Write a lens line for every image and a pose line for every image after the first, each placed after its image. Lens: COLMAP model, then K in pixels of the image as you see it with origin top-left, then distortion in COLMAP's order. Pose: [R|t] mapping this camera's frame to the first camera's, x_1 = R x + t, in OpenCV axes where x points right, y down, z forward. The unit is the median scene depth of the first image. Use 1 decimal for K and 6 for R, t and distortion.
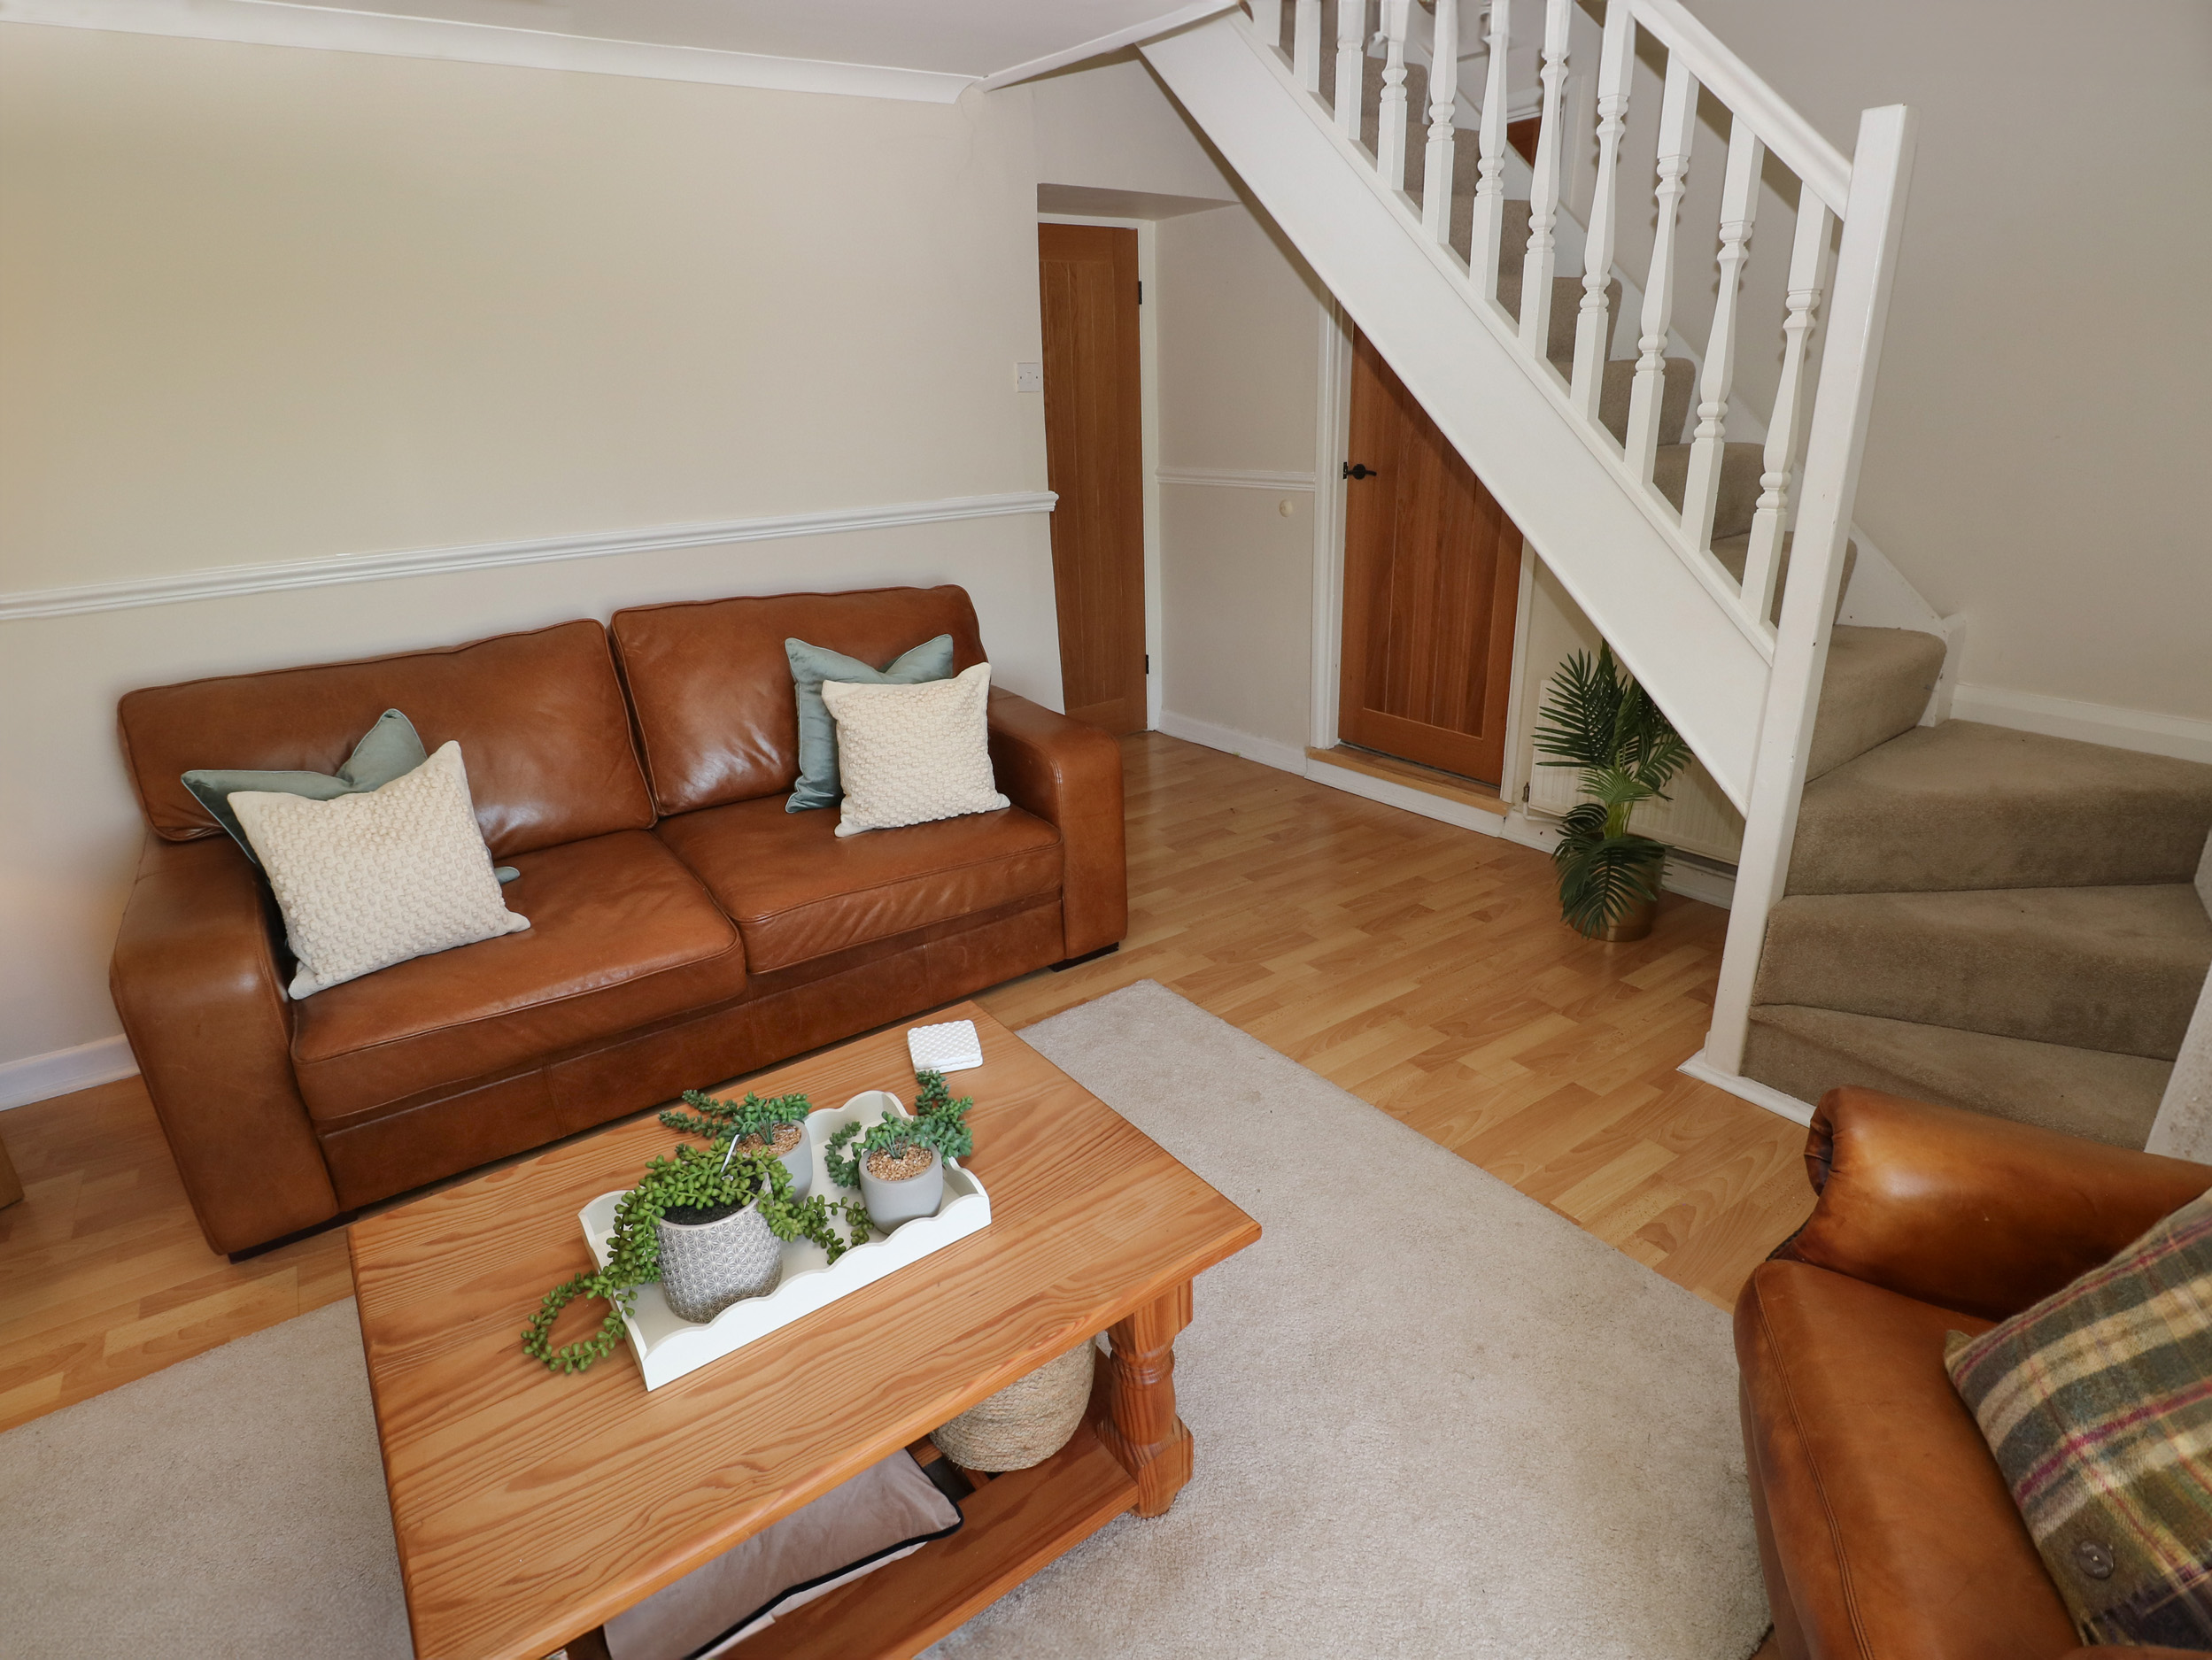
lens RADIAL K [[1138.3, 0, 1106.0], [0, 1138.3, 830.0], [0, 0, 1]] dist [0.000230, -0.000019]
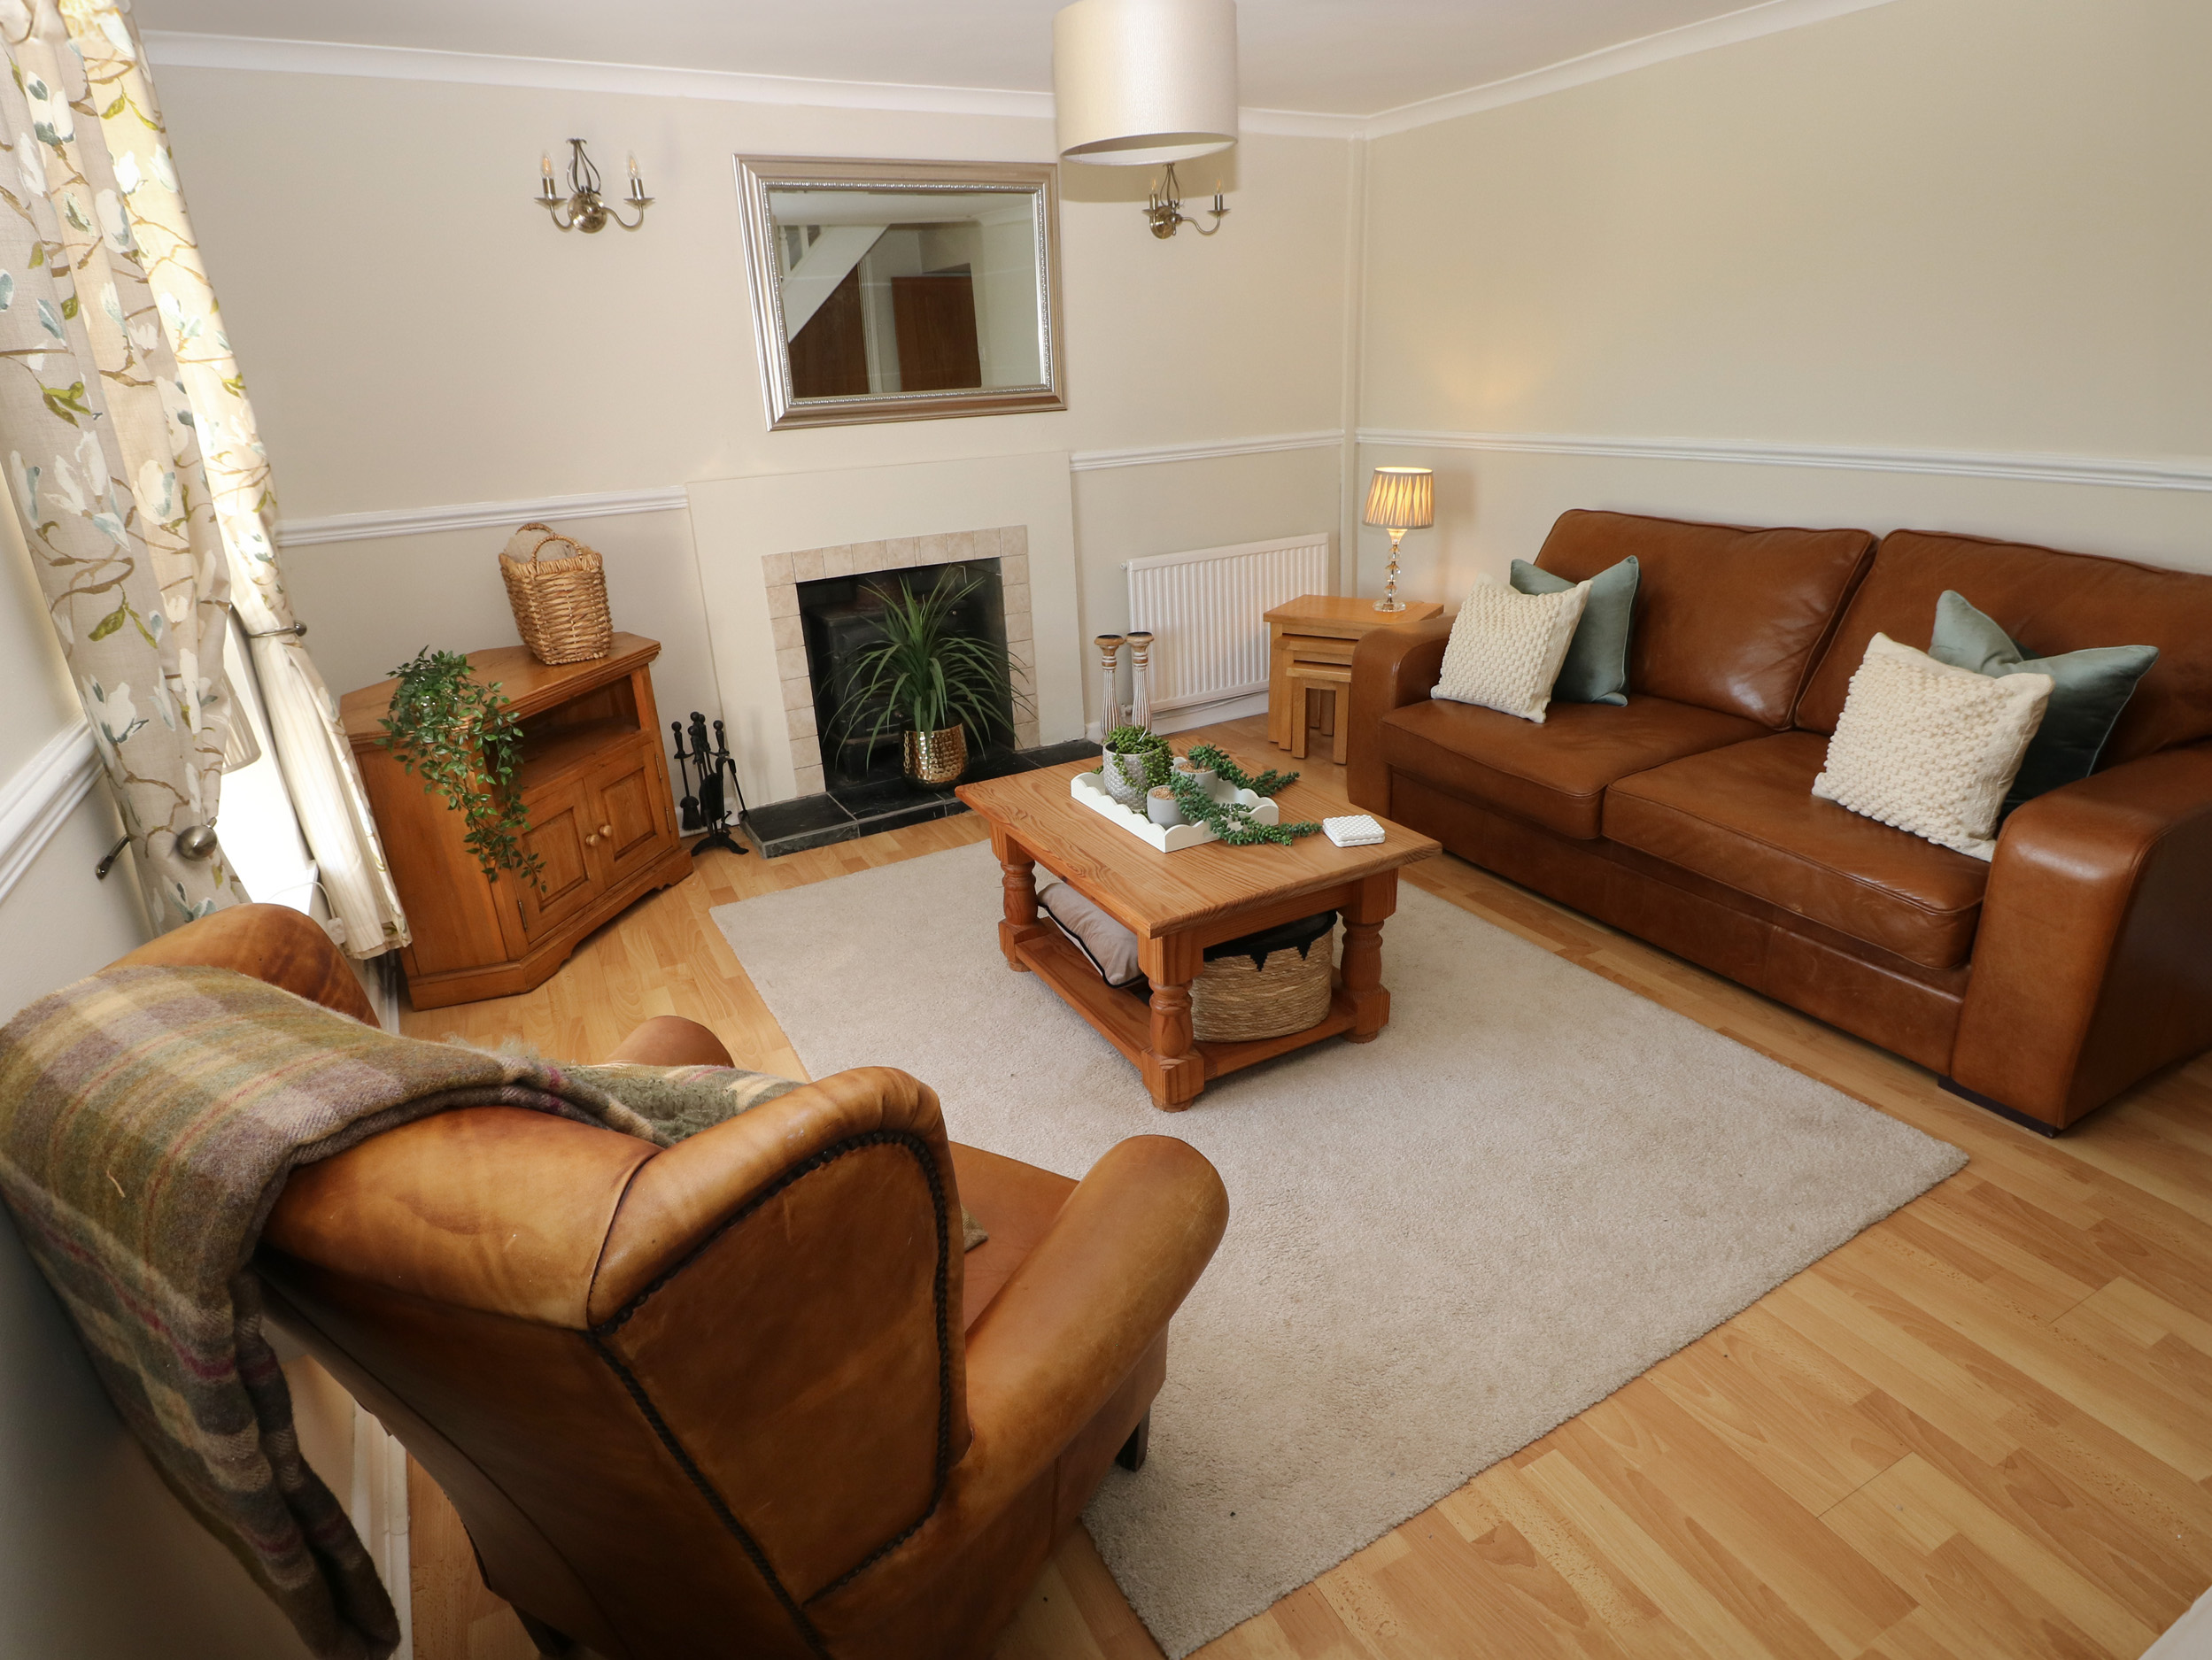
lens RADIAL K [[1234.6, 0, 1106.0], [0, 1234.6, 830.0], [0, 0, 1]] dist [-0.002612, -0.001205]
pose [[-0.120847, 0.401636, -0.907791, 0.803382], [-0.310916, 0.853164, 0.418858, -0.221914], [0.942723, 0.332865, 0.021773, 0.445393]]
